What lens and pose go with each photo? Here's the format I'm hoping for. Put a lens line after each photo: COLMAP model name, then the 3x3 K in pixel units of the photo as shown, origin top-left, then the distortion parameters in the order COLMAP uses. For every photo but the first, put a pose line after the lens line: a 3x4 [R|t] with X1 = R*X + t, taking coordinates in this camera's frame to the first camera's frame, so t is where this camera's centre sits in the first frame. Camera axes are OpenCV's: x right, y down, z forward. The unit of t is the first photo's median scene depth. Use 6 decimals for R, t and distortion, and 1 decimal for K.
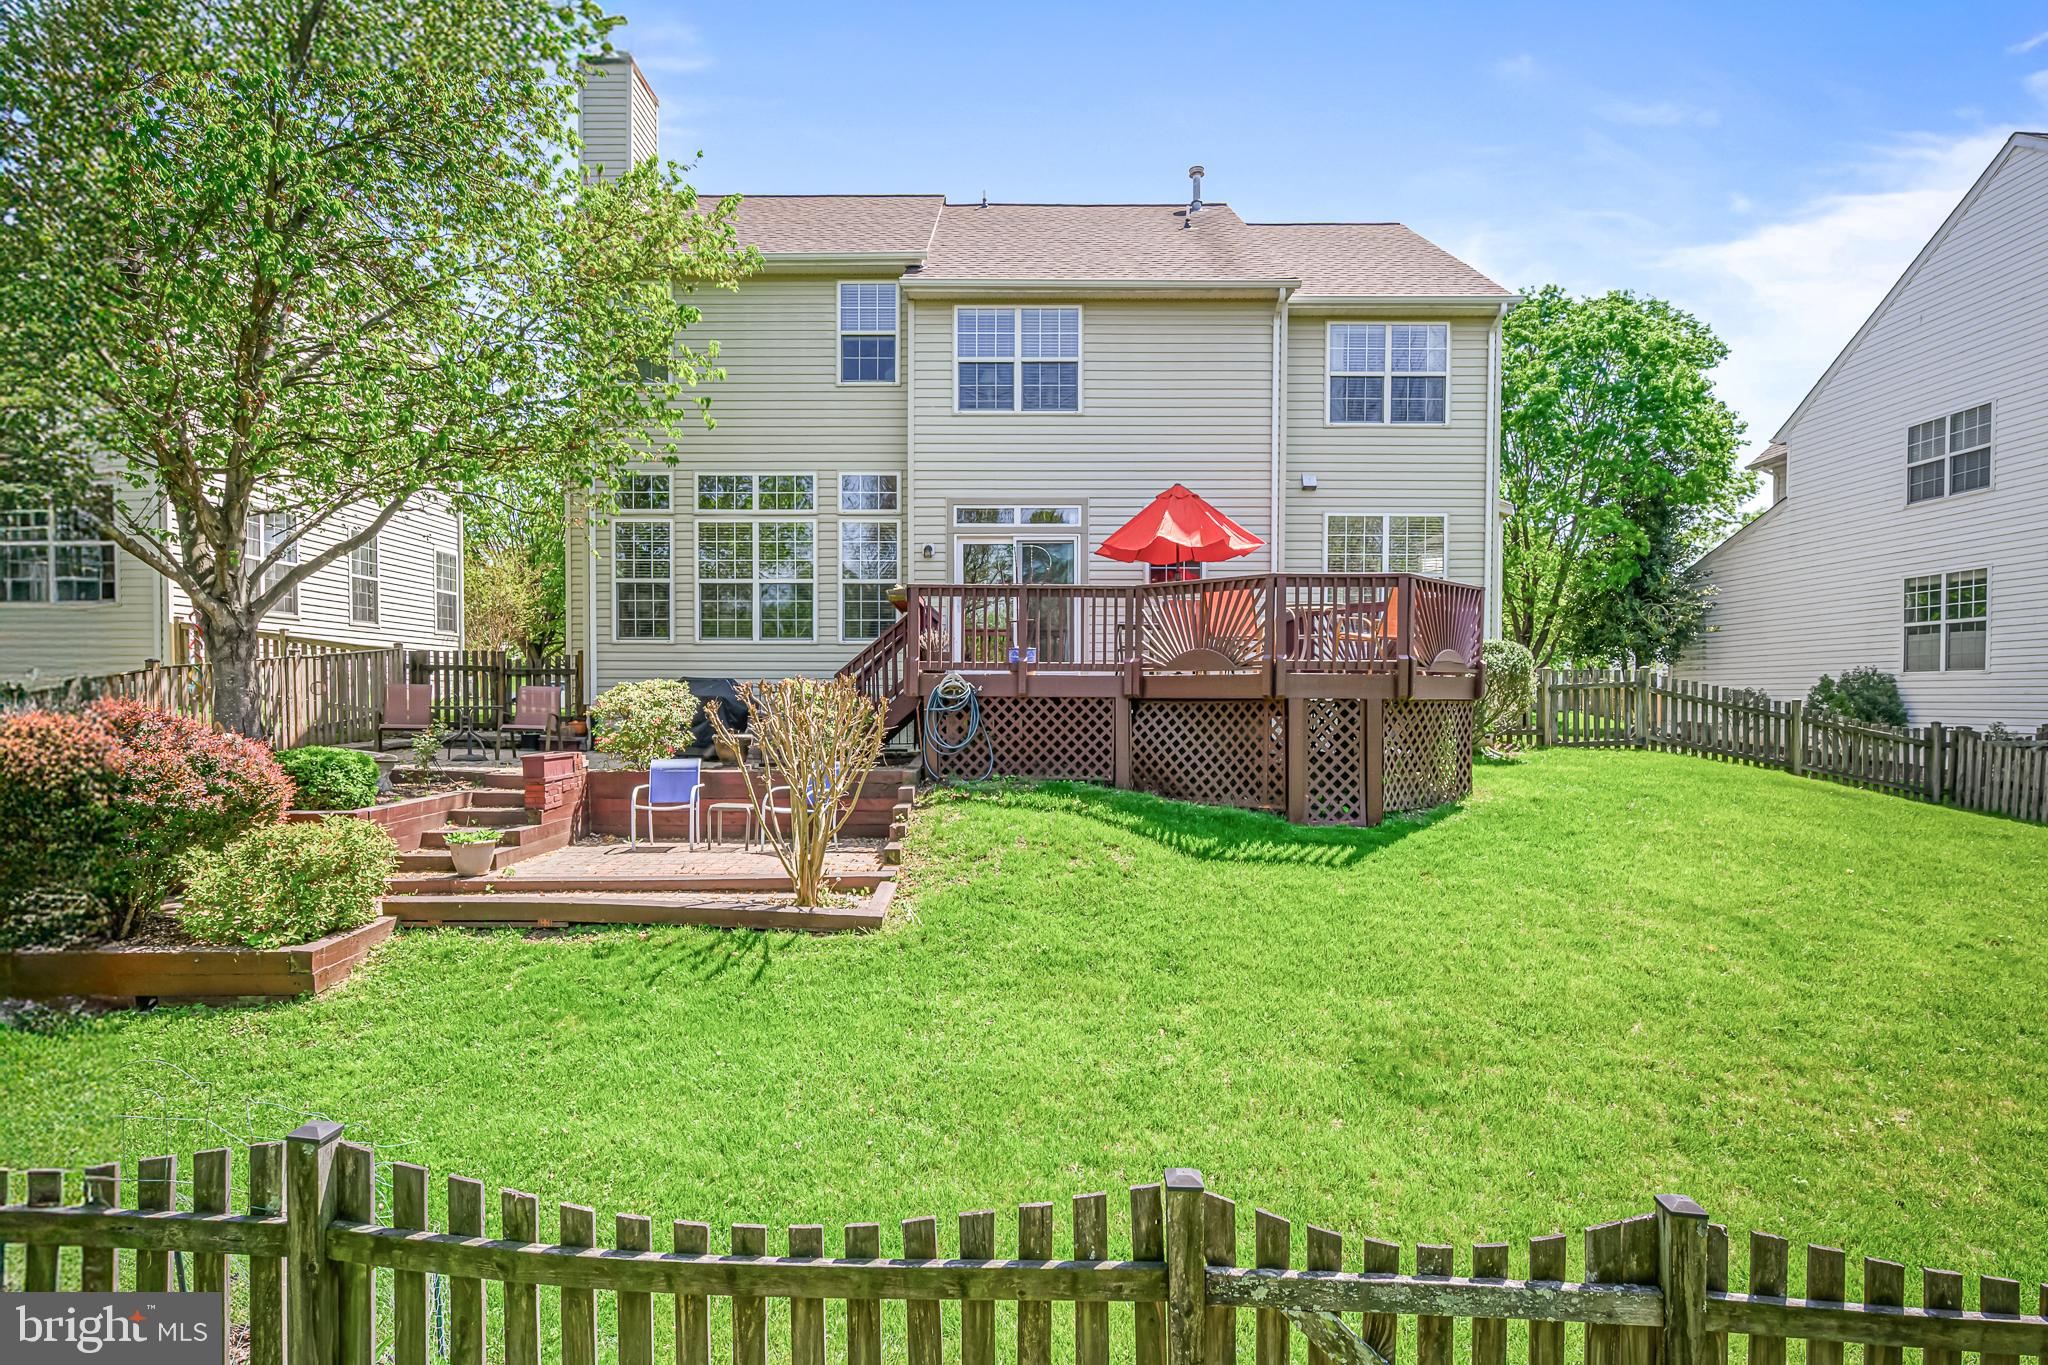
lens RADIAL K [[1008.5, 0, 1027.2], [0, 1008.5, 692.1], [0, 0, 1]] dist [-0.000724, -0.000214]
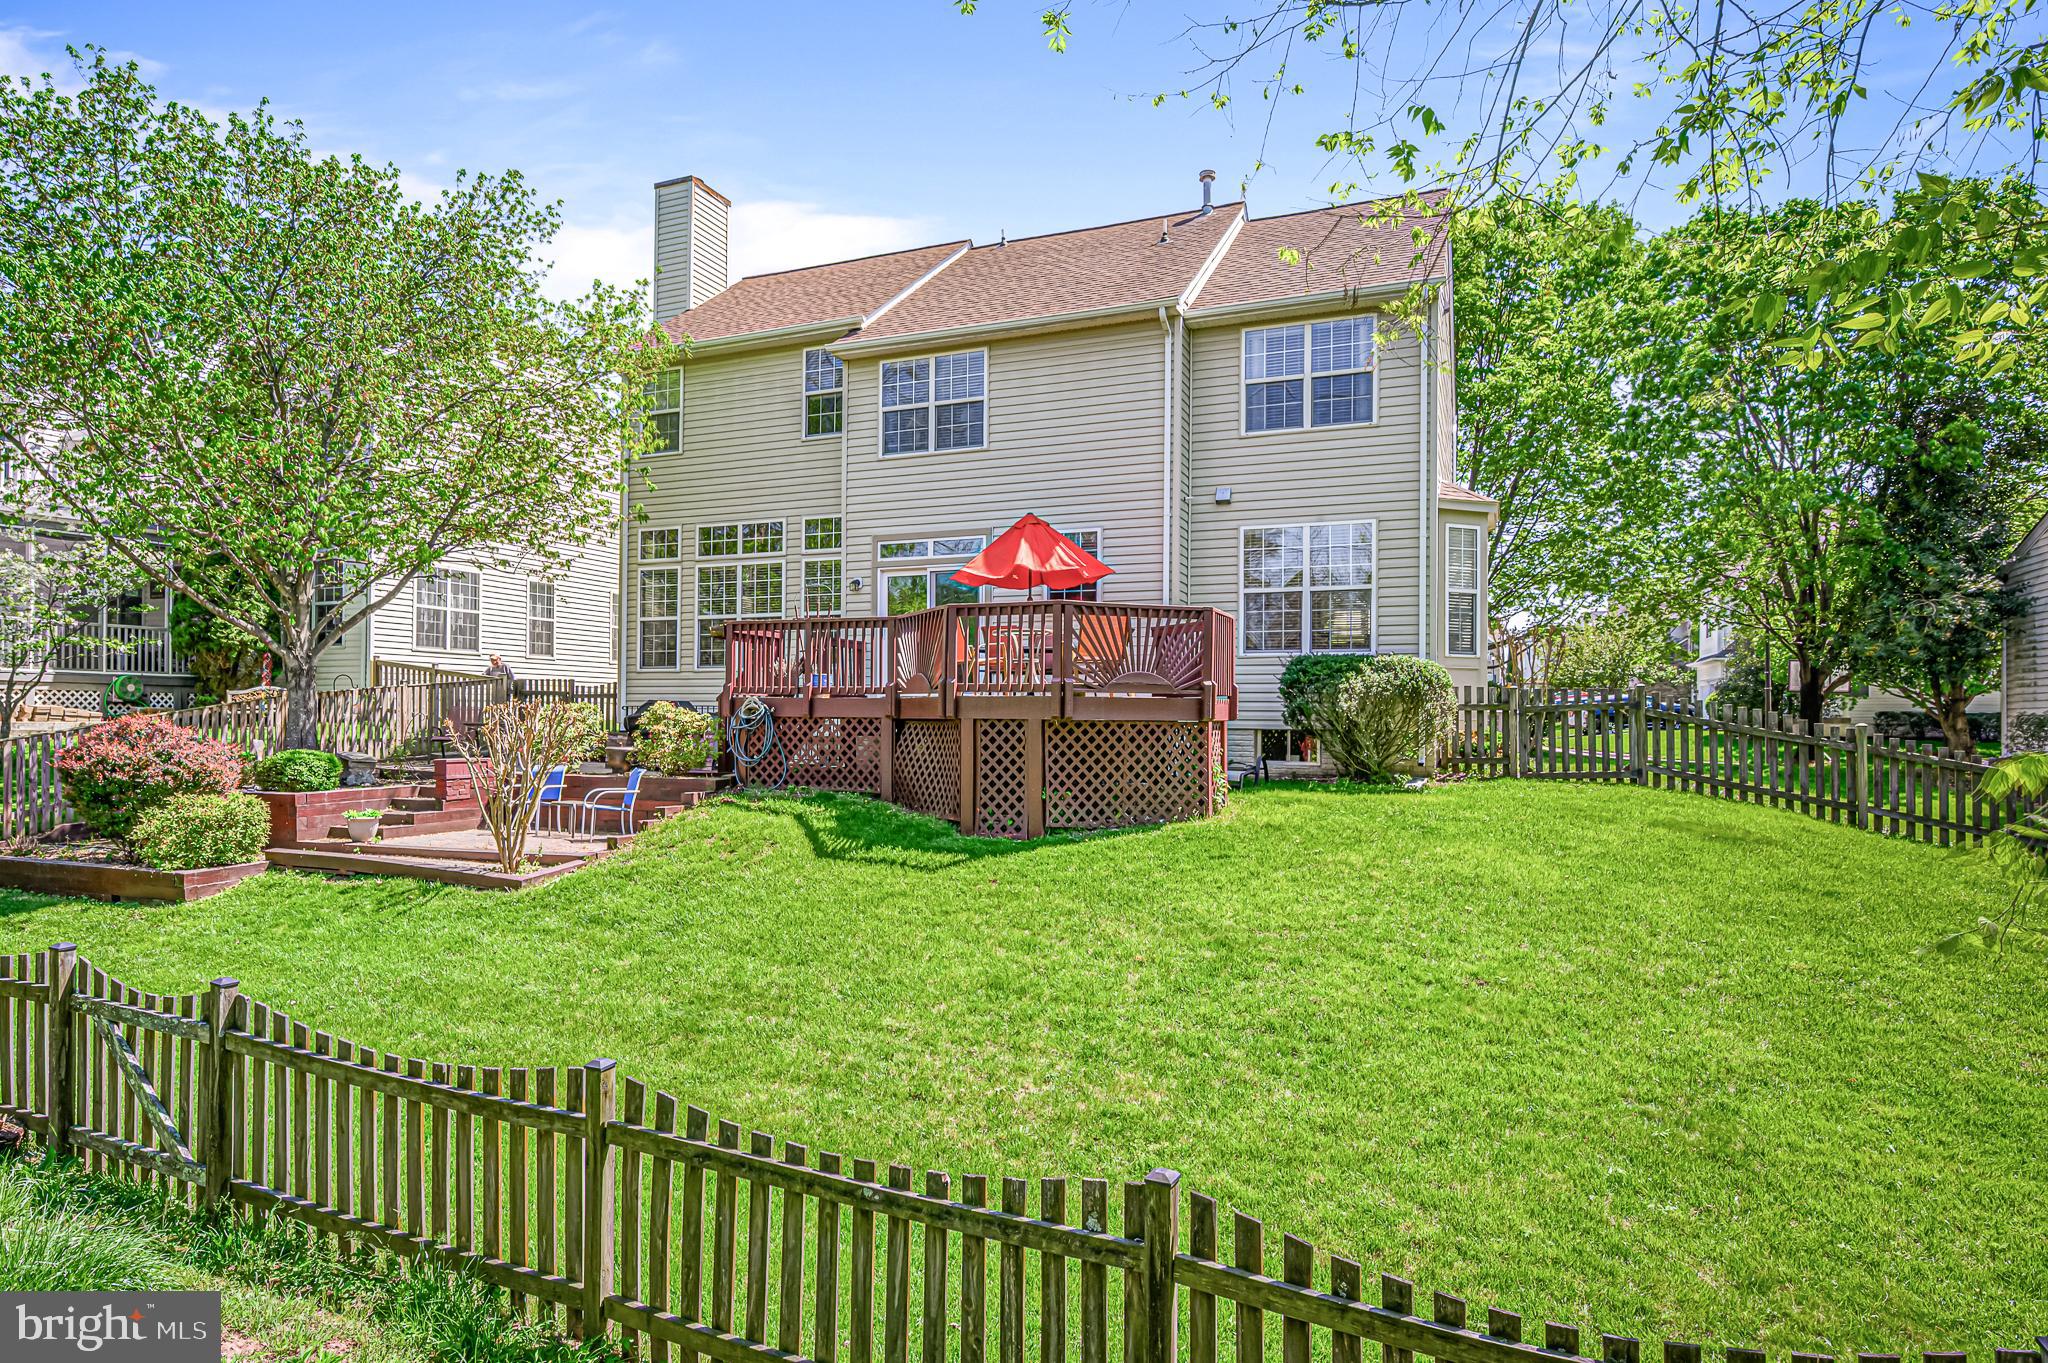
lens RADIAL K [[1122.4, 0, 1016.7], [0, 1122.4, 683.9], [0, 0, 1]] dist [-0.010133, -0.000563]
pose [[0.927948, -0.008585, -0.372610, 0.516291], [-0.002012, 0.999605, -0.028043, 0.001823], [0.372704, 0.026772, 0.927564, -0.066402]]
